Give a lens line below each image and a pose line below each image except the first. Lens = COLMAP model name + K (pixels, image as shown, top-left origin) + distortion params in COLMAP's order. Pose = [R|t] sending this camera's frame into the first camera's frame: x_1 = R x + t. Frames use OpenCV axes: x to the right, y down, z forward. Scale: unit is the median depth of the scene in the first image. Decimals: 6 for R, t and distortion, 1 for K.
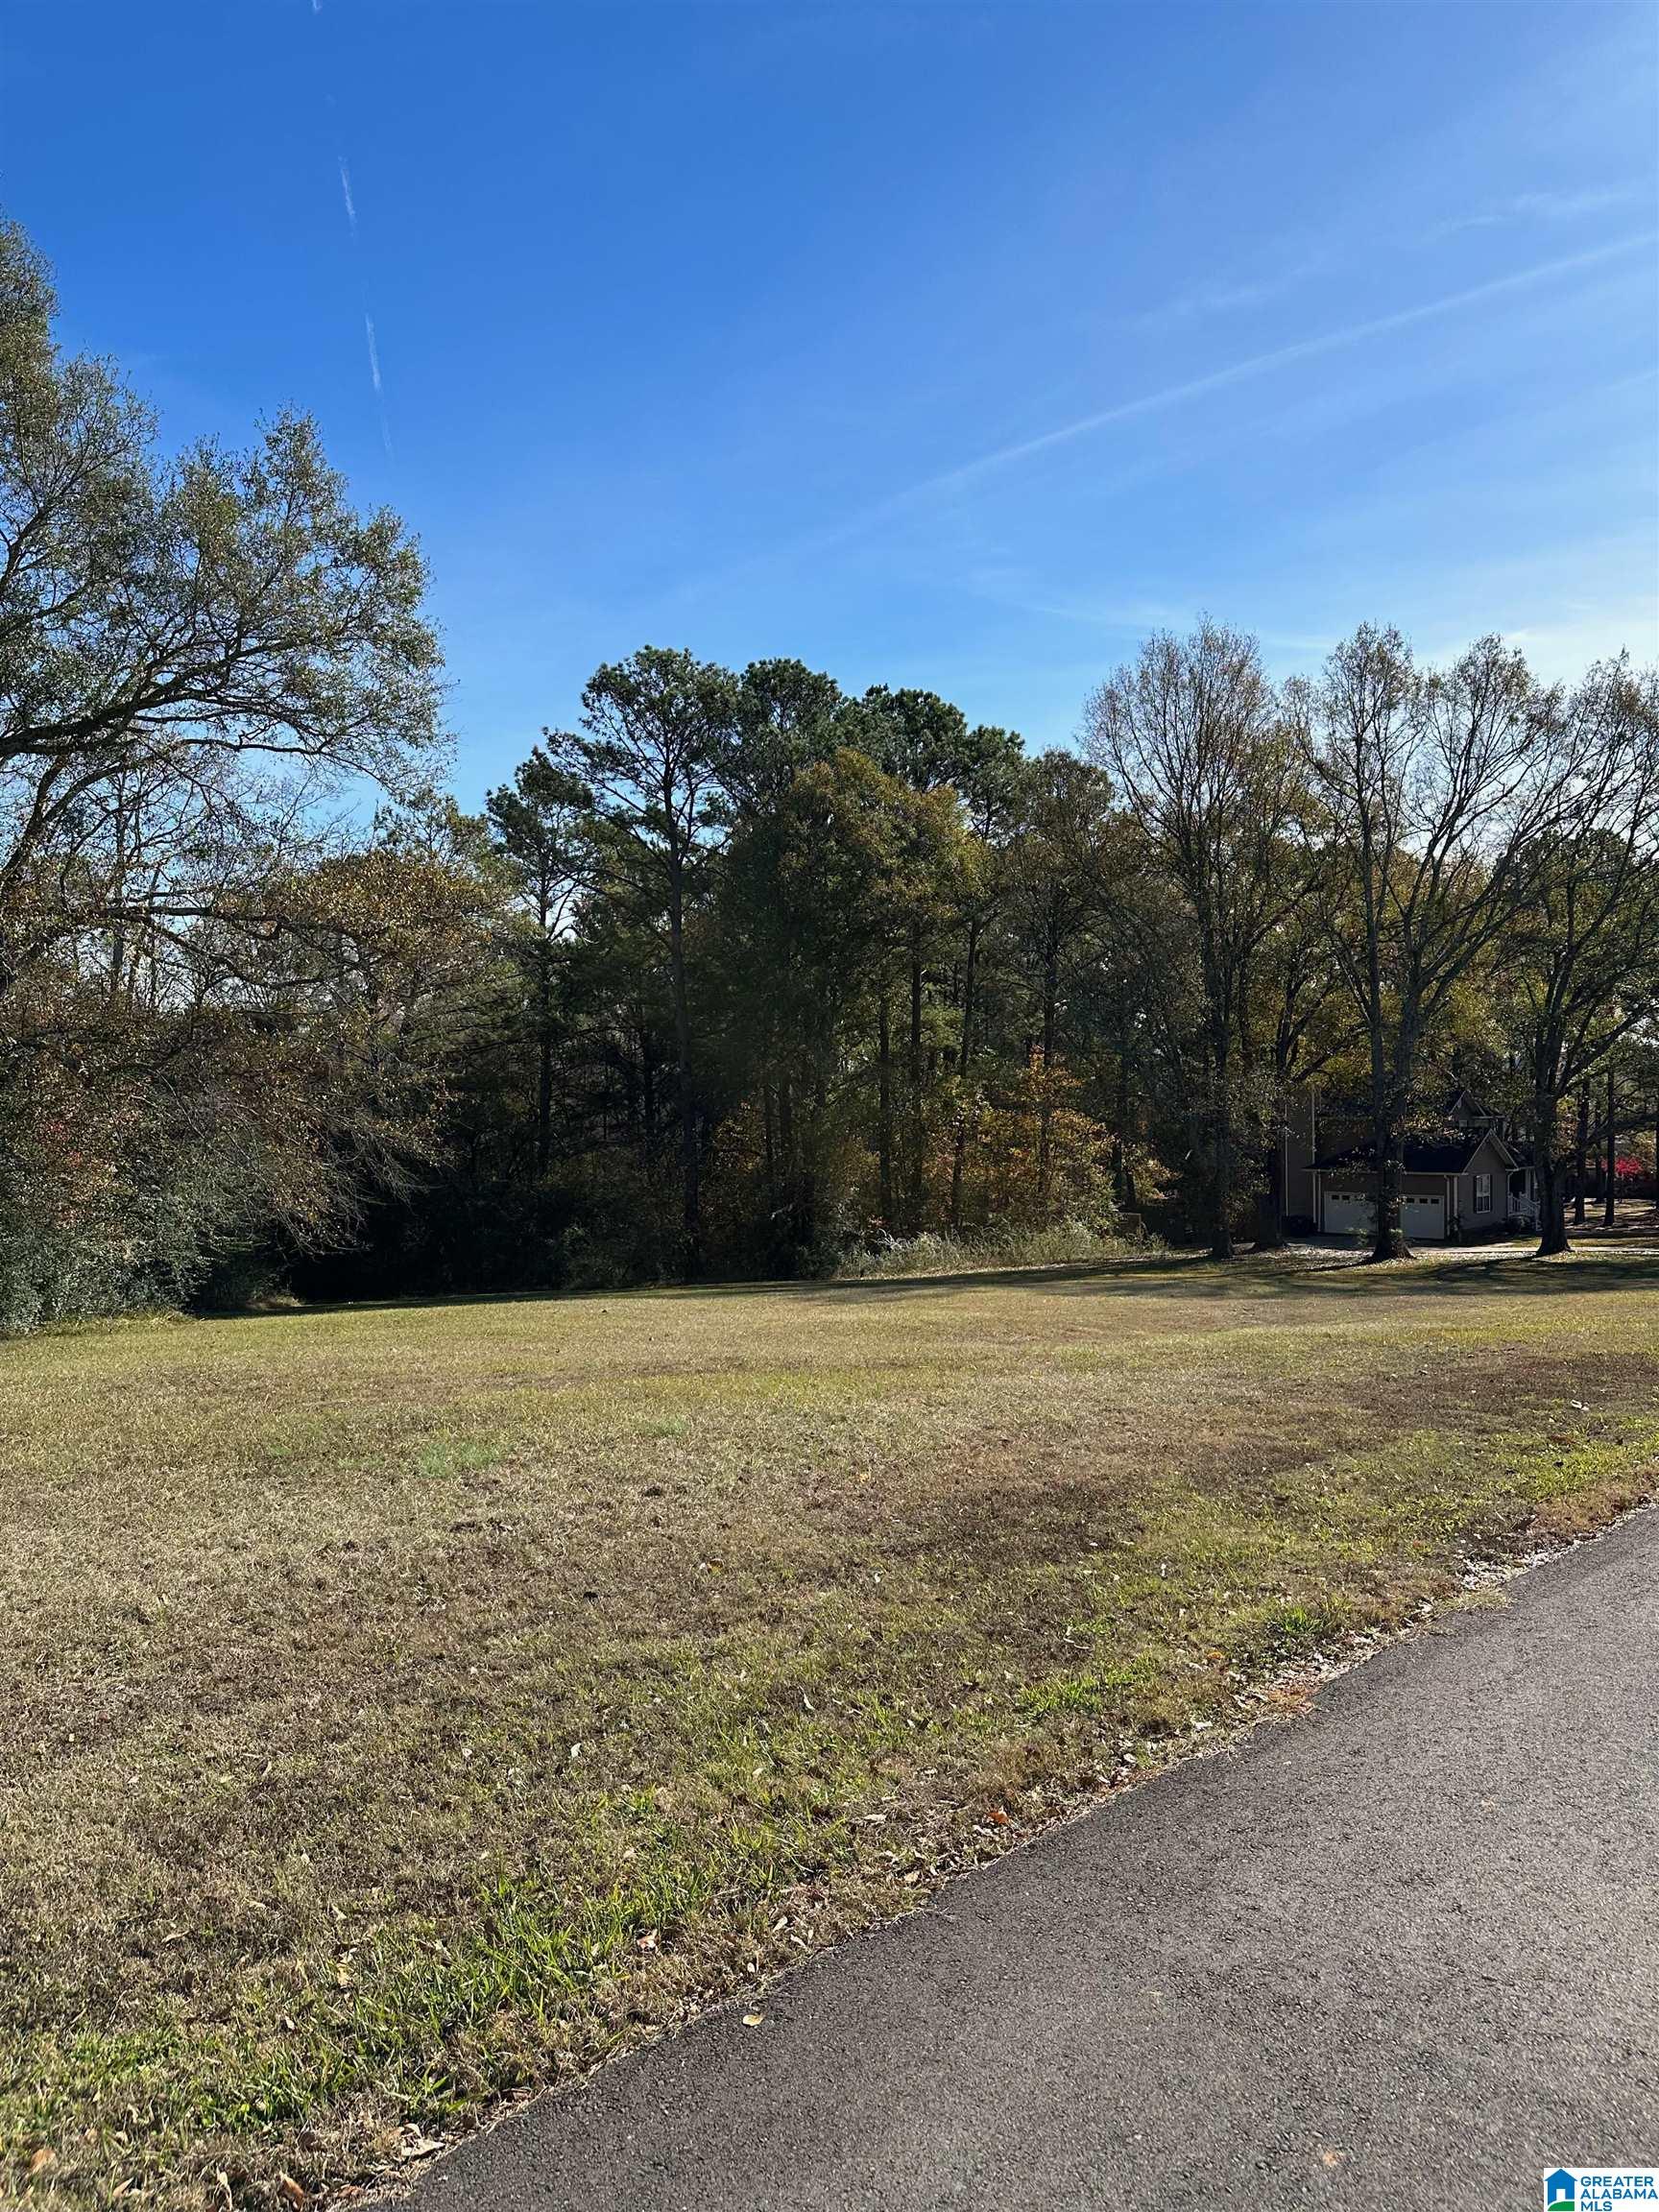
lens RADIAL K [[1547.5, 0, 822.3], [0, 1547.5, 1115.6], [0, 0, 1]] dist [0.016121, -0.019013]
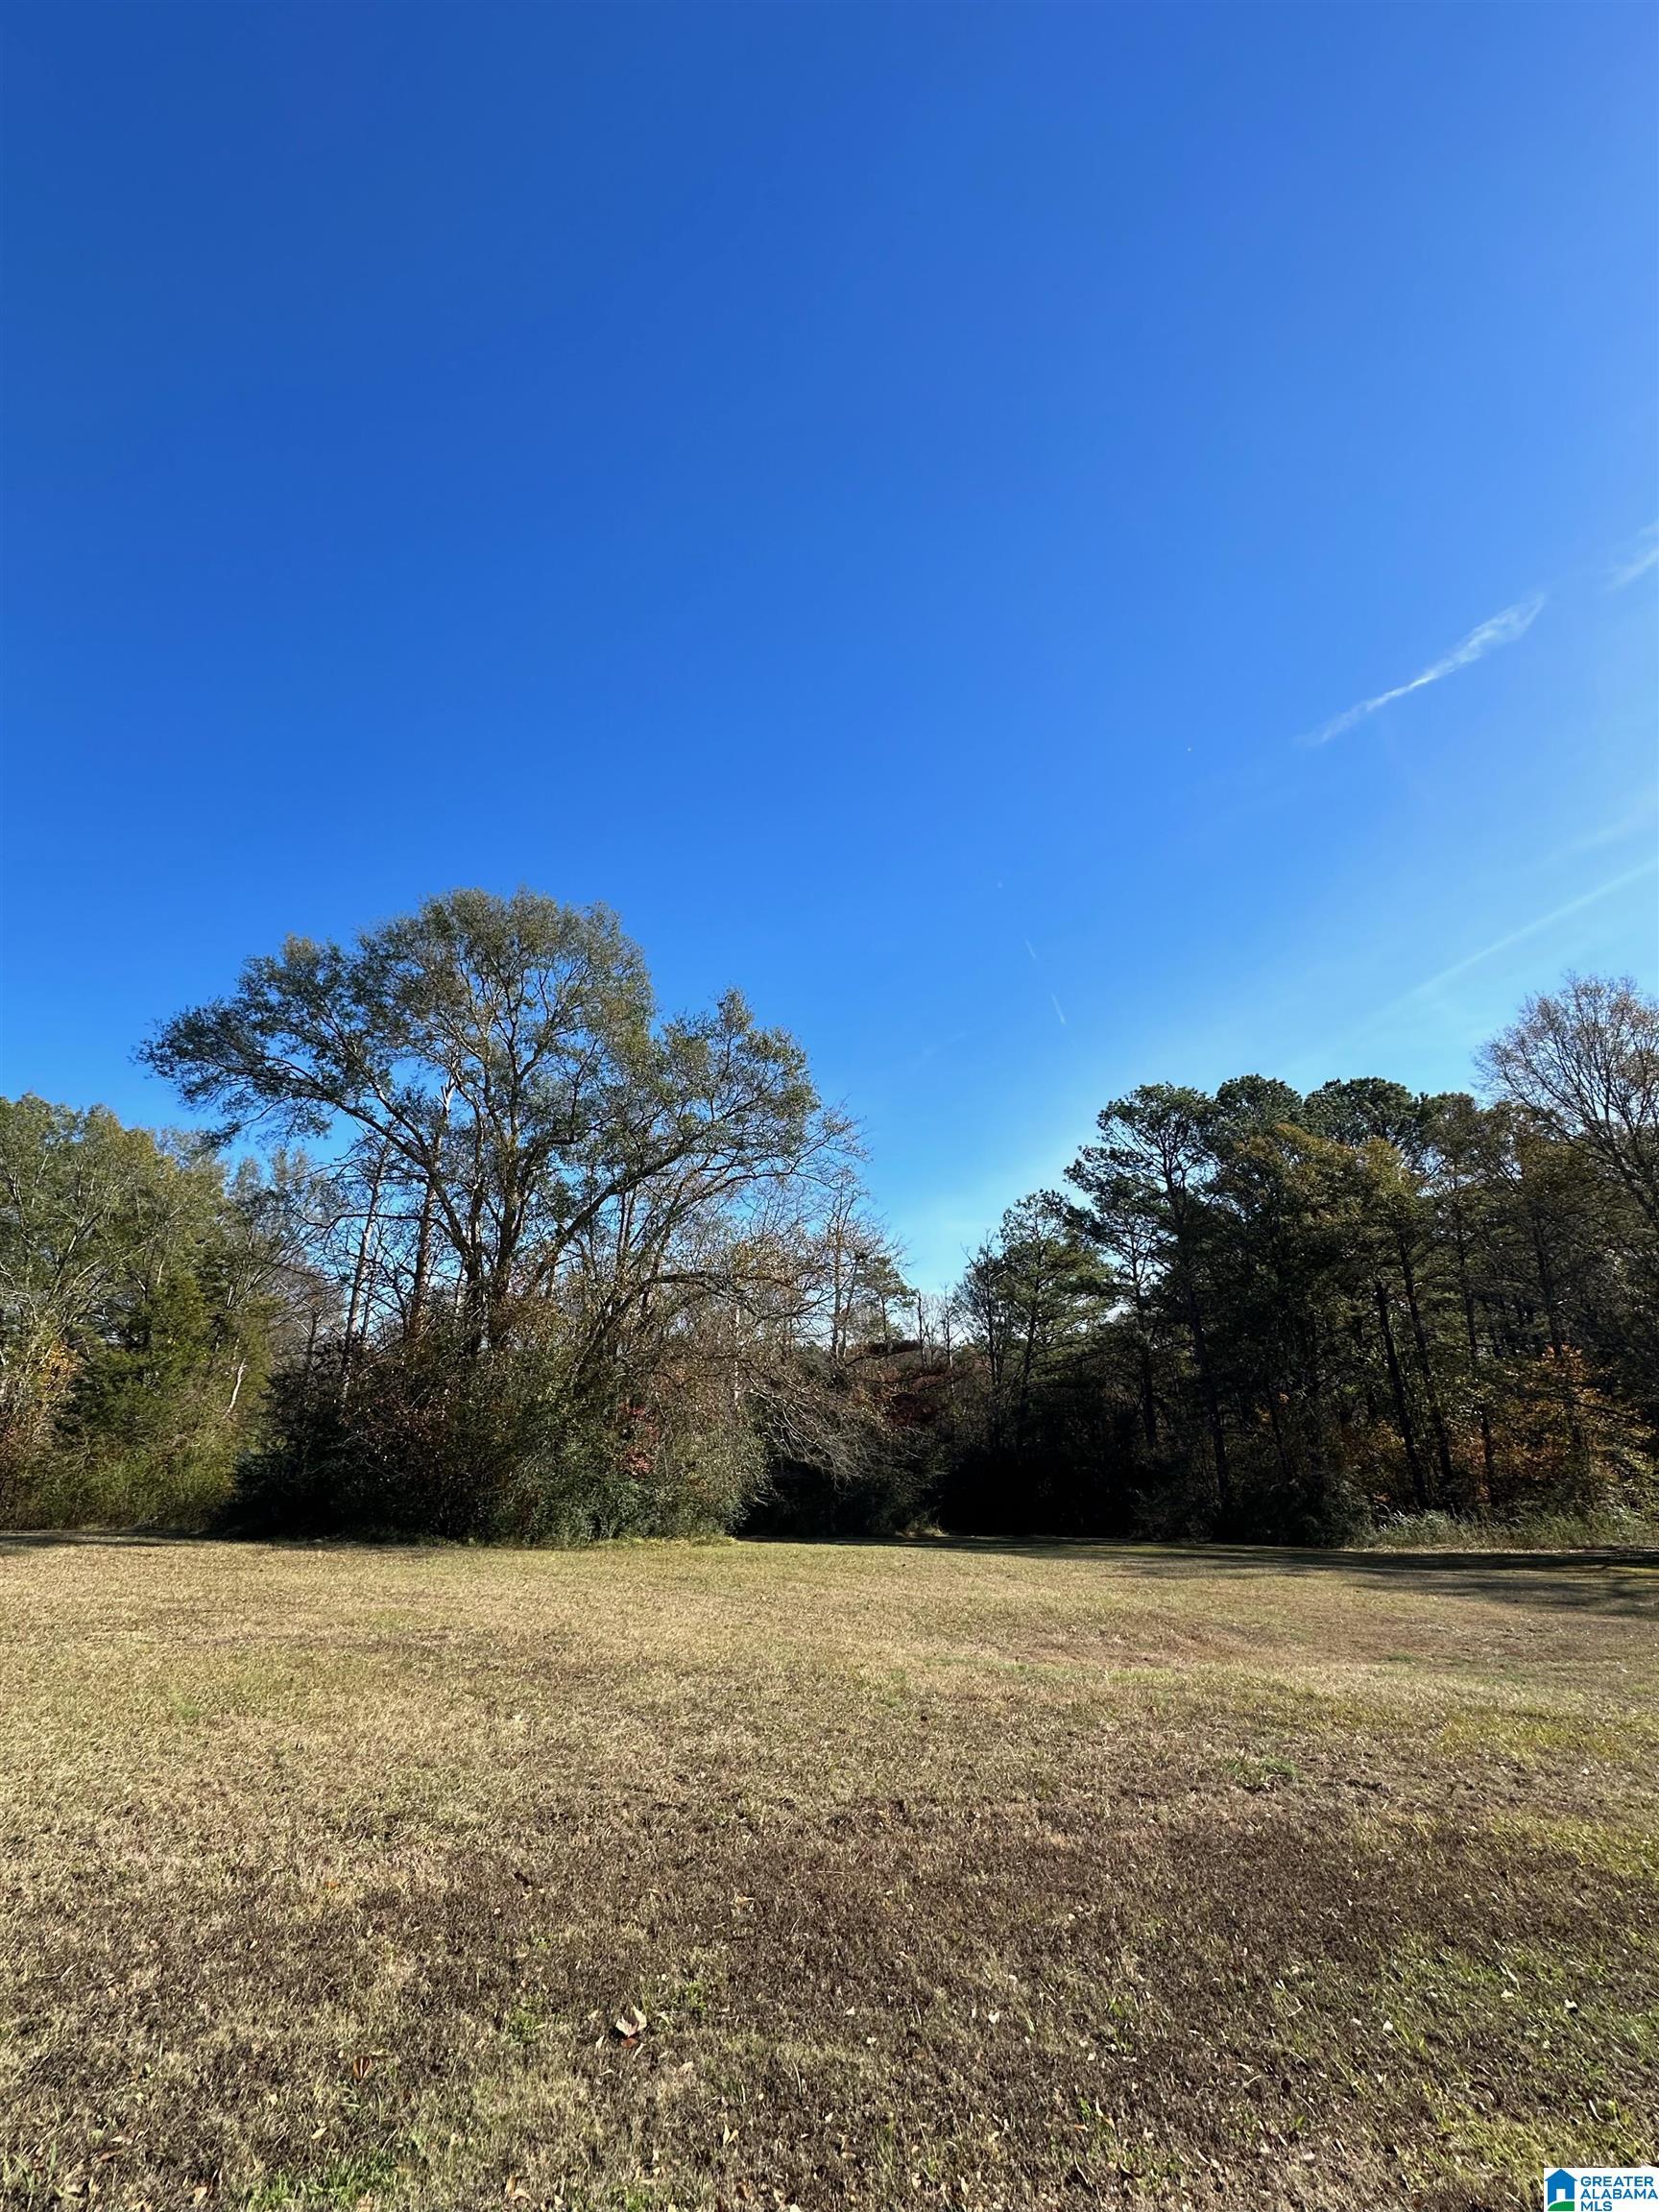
lens RADIAL K [[881.2, 0, 842.2], [0, 881.2, 1093.2], [0, 0, 1]] dist [-0.002286, -0.000177]
pose [[0.806242, -0.196525, -0.557990, 0.139058], [-0.001183, 0.942672, -0.333720, 0.001113], [0.591585, 0.269719, 0.759789, 0.150669]]
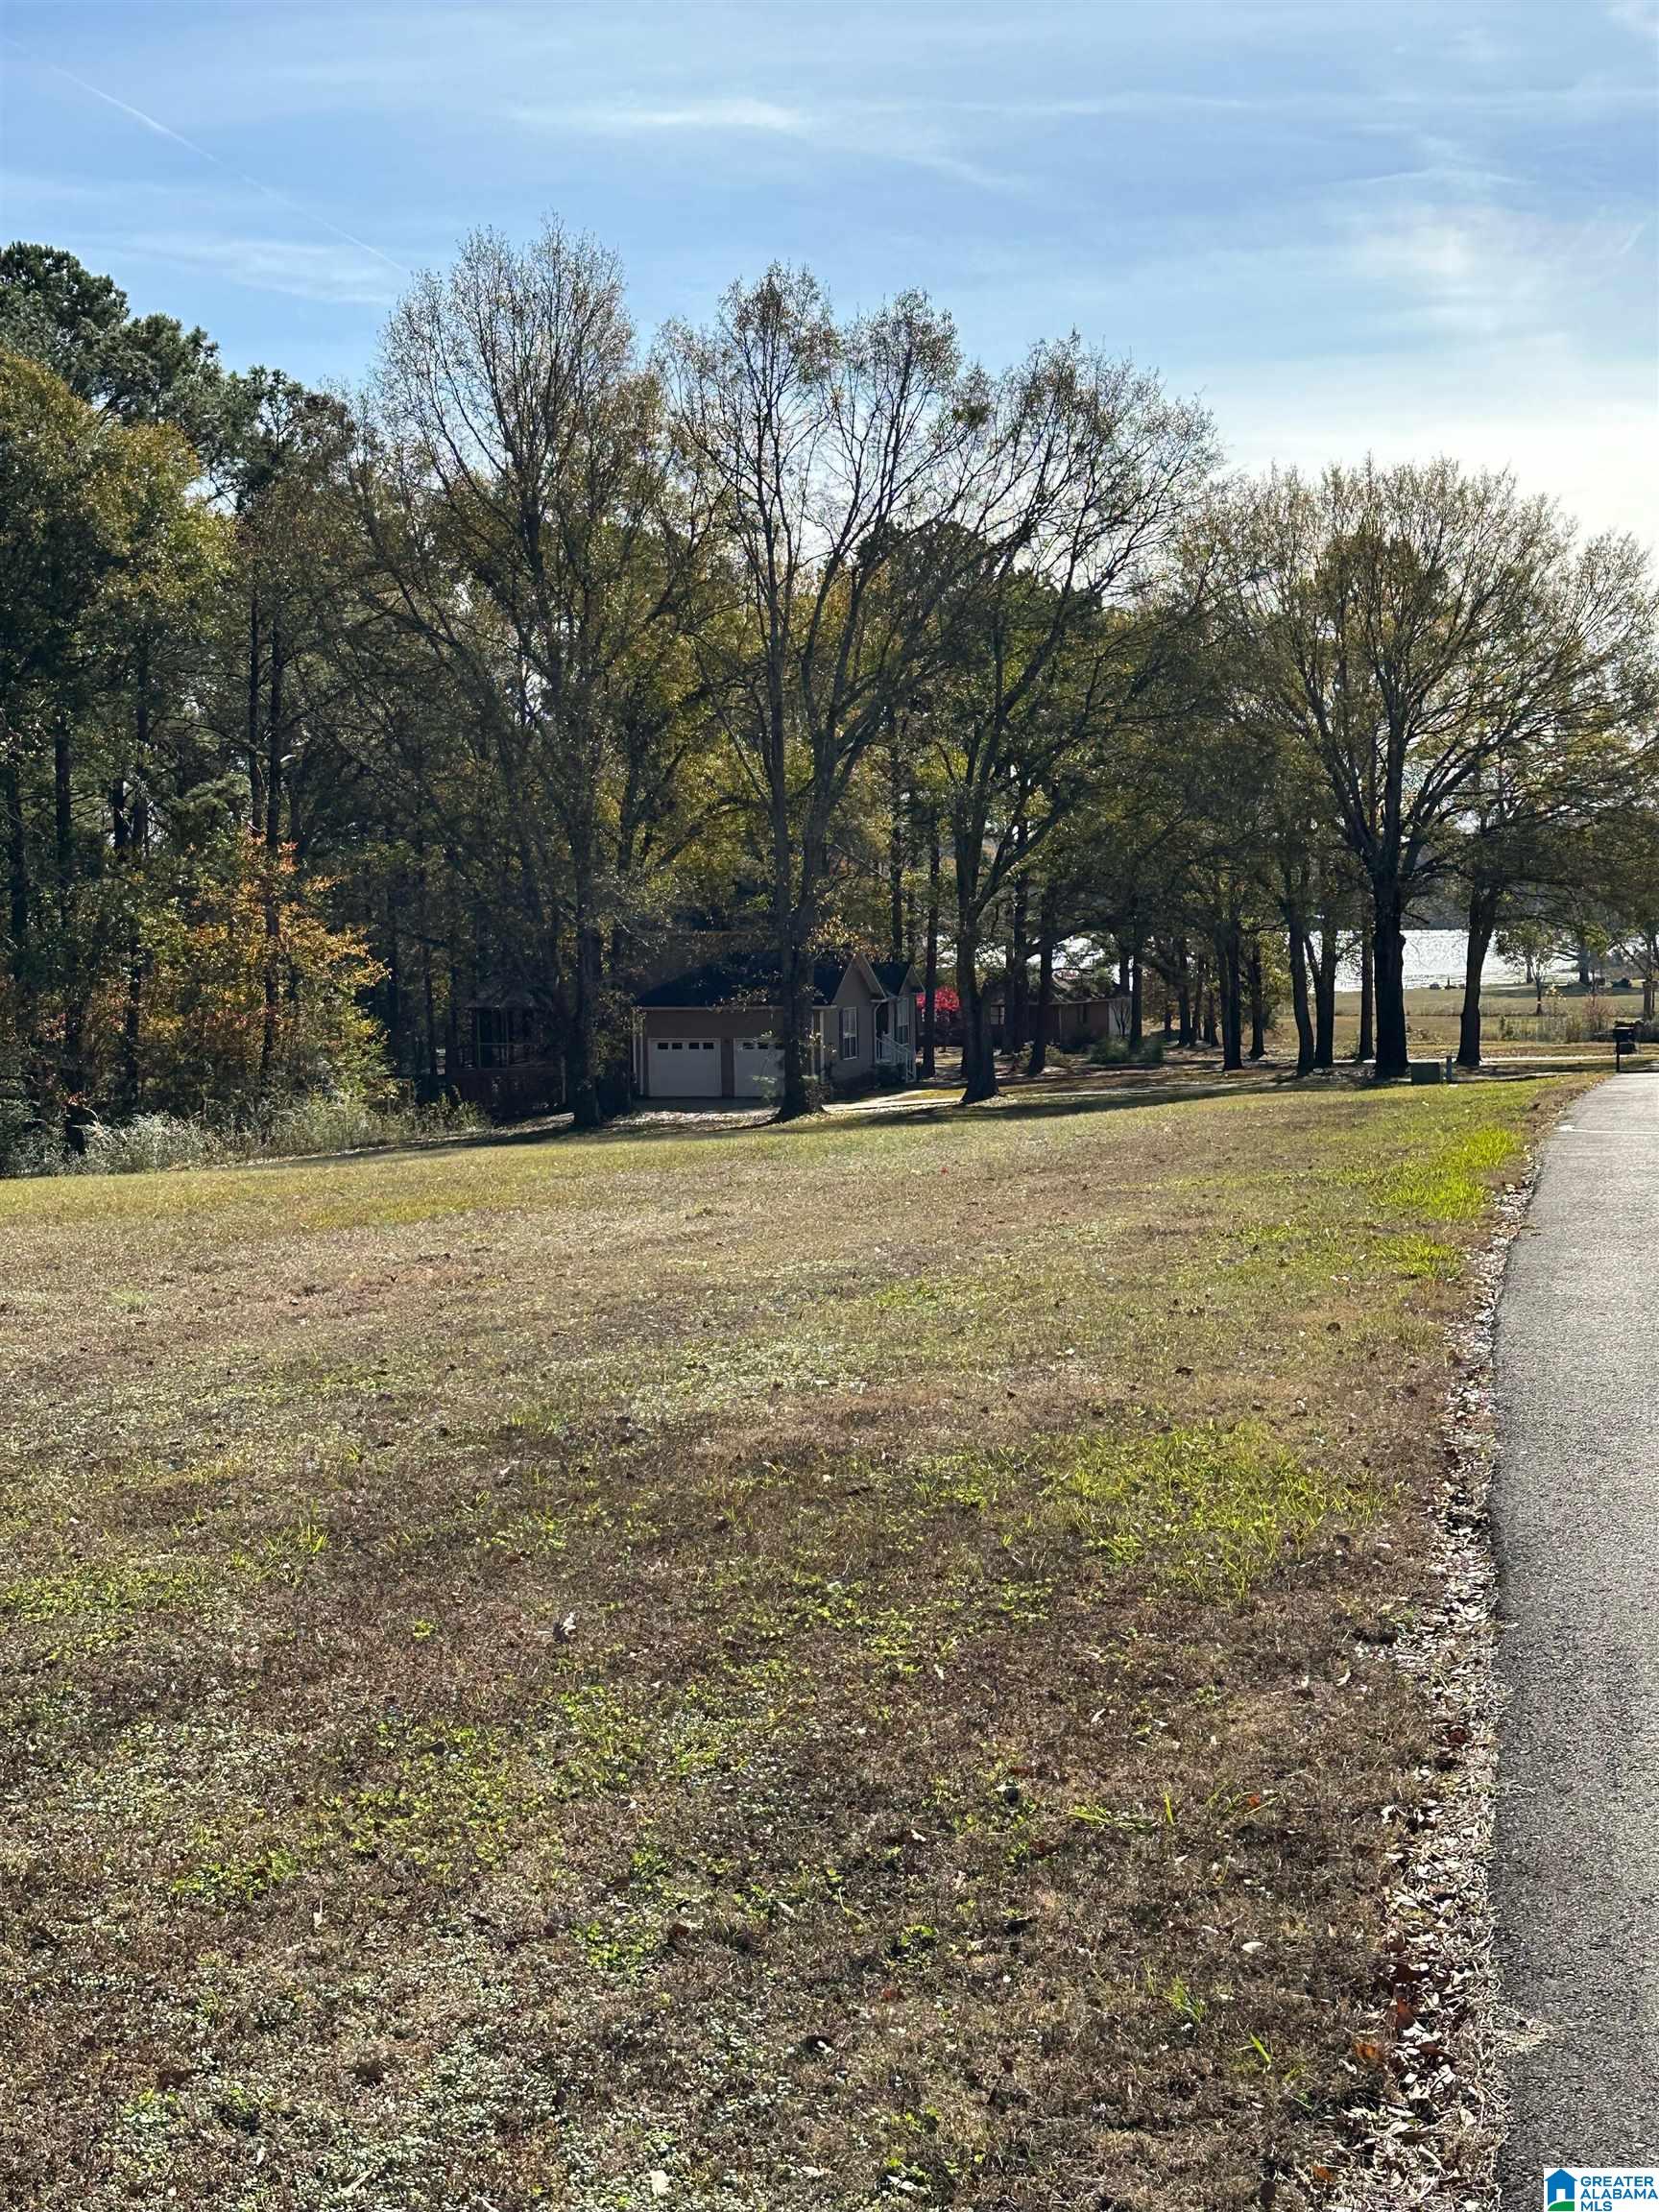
lens RADIAL K [[2731.9, 0, 829.0], [0, 2731.9, 1104.5], [0, 0, 1]] dist [0.076548, 0.000000]
pose [[0.879987, -0.045645, 0.472799, -0.231416], [0.013636, 0.997389, 0.070911, -0.006906], [-0.474801, -0.055954, 0.878313, -0.162819]]
